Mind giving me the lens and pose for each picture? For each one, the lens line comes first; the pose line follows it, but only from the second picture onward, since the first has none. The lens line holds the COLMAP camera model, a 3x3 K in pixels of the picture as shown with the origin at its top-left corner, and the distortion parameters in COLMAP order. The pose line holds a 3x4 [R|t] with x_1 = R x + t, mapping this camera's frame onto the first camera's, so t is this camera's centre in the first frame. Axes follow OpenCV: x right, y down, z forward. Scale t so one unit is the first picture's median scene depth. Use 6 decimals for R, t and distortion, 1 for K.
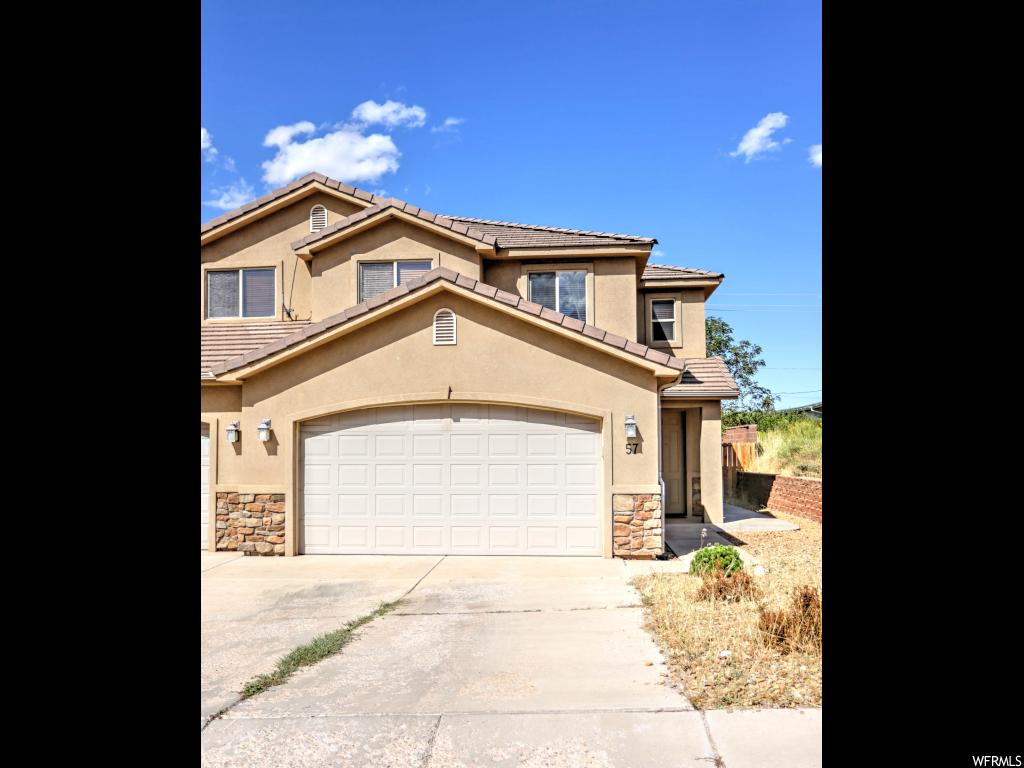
lens RADIAL K [[864.9, 0, 513.1], [0, 864.9, 426.6], [0, 0, 1]] dist [0.000528, -0.000061]
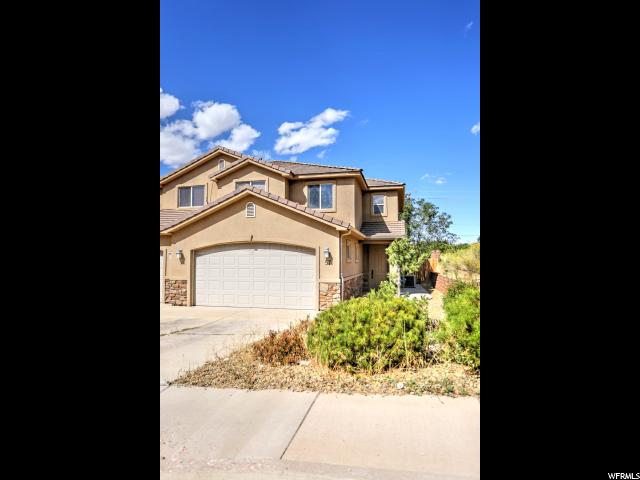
lens RADIAL K [[369.3, 0, 320.4], [0, 369.3, 252.0], [0, 0, 1]] dist [-0.001611, -0.000128]
pose [[0.987867, 0.003119, -0.155270, 0.257024], [-0.002311, 0.999983, 0.005379, -0.006980], [0.155284, -0.004955, 0.987857, 0.044932]]
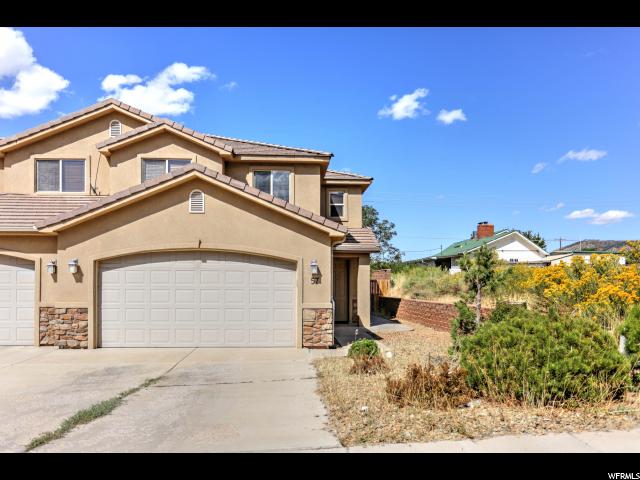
lens RADIAL K [[513.1, 0, 331.6], [0, 513.1, 285.5], [0, 0, 1]] dist [0.008628, 0.004610]
pose [[0.987598, 0.009766, 0.156701, 0.016739], [-0.014347, 0.999501, 0.028124, 0.006557], [-0.156349, -0.030024, 0.987246, 0.042367]]
